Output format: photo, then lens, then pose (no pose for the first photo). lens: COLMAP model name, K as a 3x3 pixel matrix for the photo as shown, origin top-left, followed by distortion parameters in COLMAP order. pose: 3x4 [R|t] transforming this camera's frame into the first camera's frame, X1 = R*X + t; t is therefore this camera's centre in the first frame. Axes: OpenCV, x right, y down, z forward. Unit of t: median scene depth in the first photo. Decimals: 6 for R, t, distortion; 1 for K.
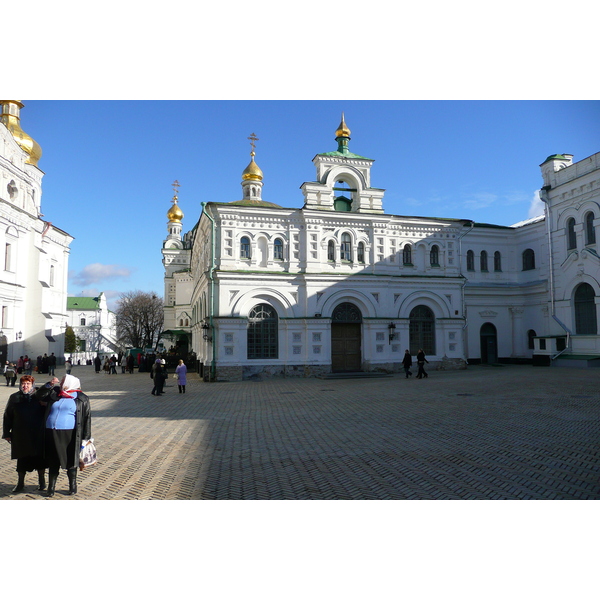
lens RADIAL K [[490.4, 0, 300.0], [0, 490.4, 300.0], [0, 0, 1]] dist [-0.011998, -0.001549]
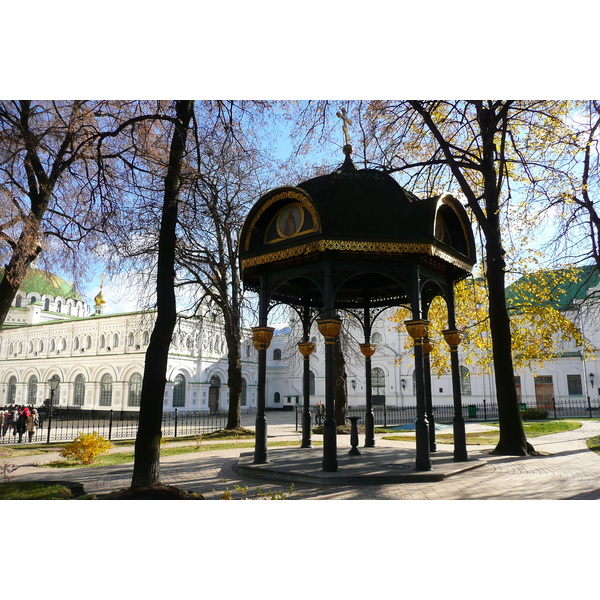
lens RADIAL K [[490.4, 0, 300.0], [0, 490.4, 300.0], [0, 0, 1]] dist [-0.011998, -0.001549]
pose [[0.697707, 0.148212, 0.700883, -0.988341], [-0.055922, 0.986647, -0.152973, -0.007975], [-0.714197, 0.067536, 0.696679, -0.470071]]
